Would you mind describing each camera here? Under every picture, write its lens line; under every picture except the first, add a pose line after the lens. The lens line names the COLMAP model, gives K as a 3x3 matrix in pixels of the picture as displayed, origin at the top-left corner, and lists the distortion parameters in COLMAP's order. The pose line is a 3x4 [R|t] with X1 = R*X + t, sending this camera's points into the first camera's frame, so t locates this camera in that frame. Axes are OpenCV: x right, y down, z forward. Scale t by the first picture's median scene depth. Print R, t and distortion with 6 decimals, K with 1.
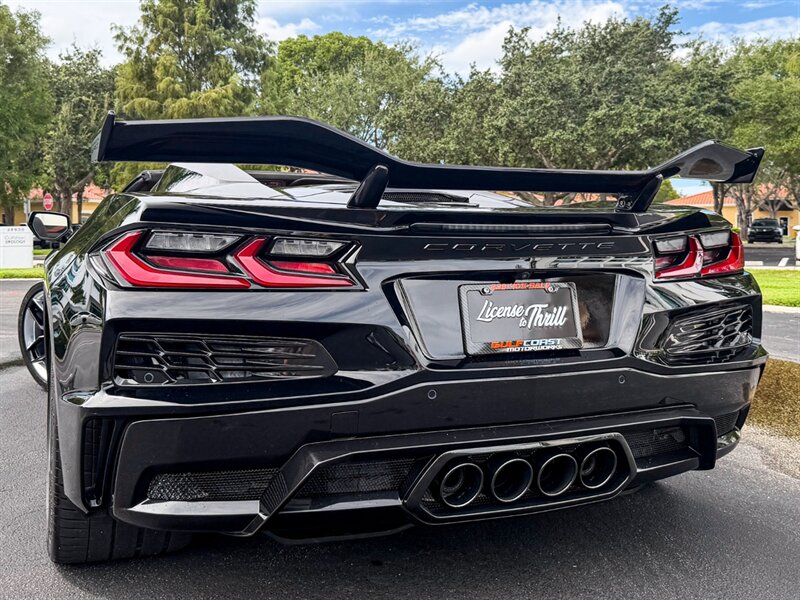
lens RADIAL K [[818.8, 0, 401.4], [0, 818.8, 248.4], [0, 0, 1]] dist [0.182533, -0.409772]
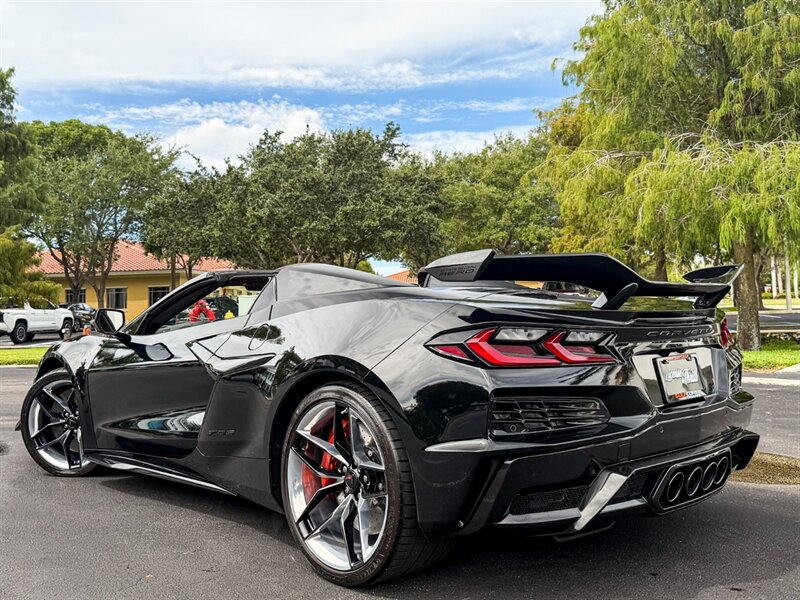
lens RADIAL K [[750.2, 0, 385.1], [0, 750.2, 245.7], [0, 0, 1]] dist [0.161180, -0.365630]
pose [[0.943169, 0.009670, 0.332174, -0.849073], [0.024702, 0.994771, -0.099098, -0.034608], [-0.331395, 0.101671, 0.937998, -0.195024]]
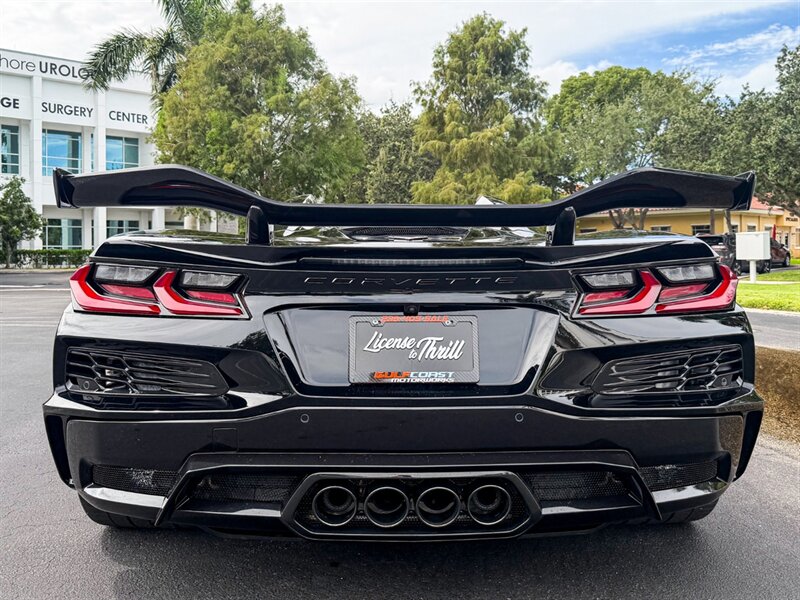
lens RADIAL K [[719.0, 0, 395.5], [0, 719.0, 263.0], [0, 0, 1]] dist [0.146545, -0.271025]
pose [[0.927074, 0.006659, -0.374819, 0.452757], [-0.007584, 0.999971, -0.000994, -0.022550], [0.374801, 0.003764, 0.927098, 0.151813]]
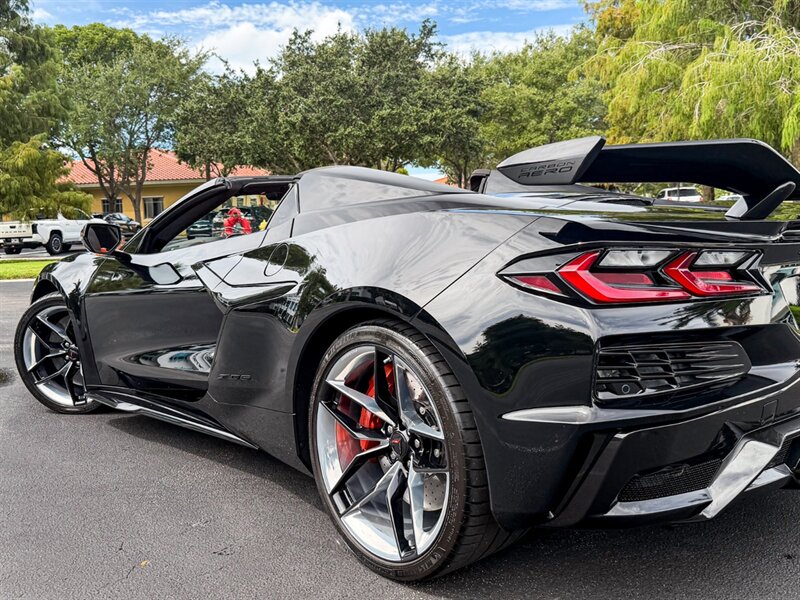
lens RADIAL K [[744.6, 0, 423.8], [0, 744.6, 253.0], [0, 0, 1]] dist [0.159595, -0.349062]
pose [[0.942372, -0.047552, 0.331172, -0.747747], [0.038316, 0.998675, 0.034364, -0.052109], [-0.332367, -0.019694, 0.942945, 0.162911]]
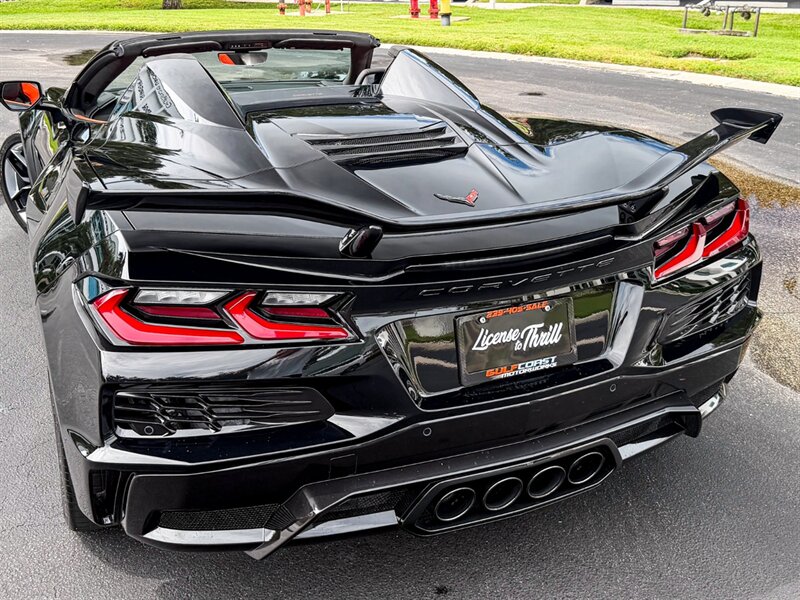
lens RADIAL K [[864.5, 0, 414.4], [0, 864.5, 205.1], [0, 0, 1]] dist [0.201816, -0.507242]
pose [[0.999874, -0.002972, 0.015594, 0.004711], [-0.001260, 0.964367, 0.264566, -0.347503], [-0.015824, -0.264552, 0.964241, 0.022338]]
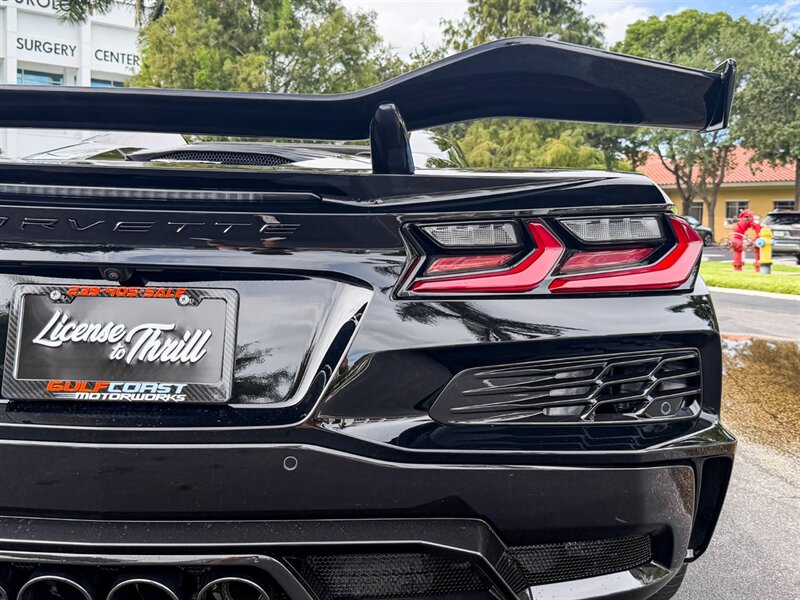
lens RADIAL K [[818.8, 0, 401.4], [0, 818.8, 248.4], [0, 0, 1]] dist [0.182533, -0.409772]
pose [[0.915202, 0.037990, -0.401202, 0.561081], [-0.033277, 0.999271, 0.018712, -0.003279], [0.401620, -0.003774, 0.915799, 0.515780]]
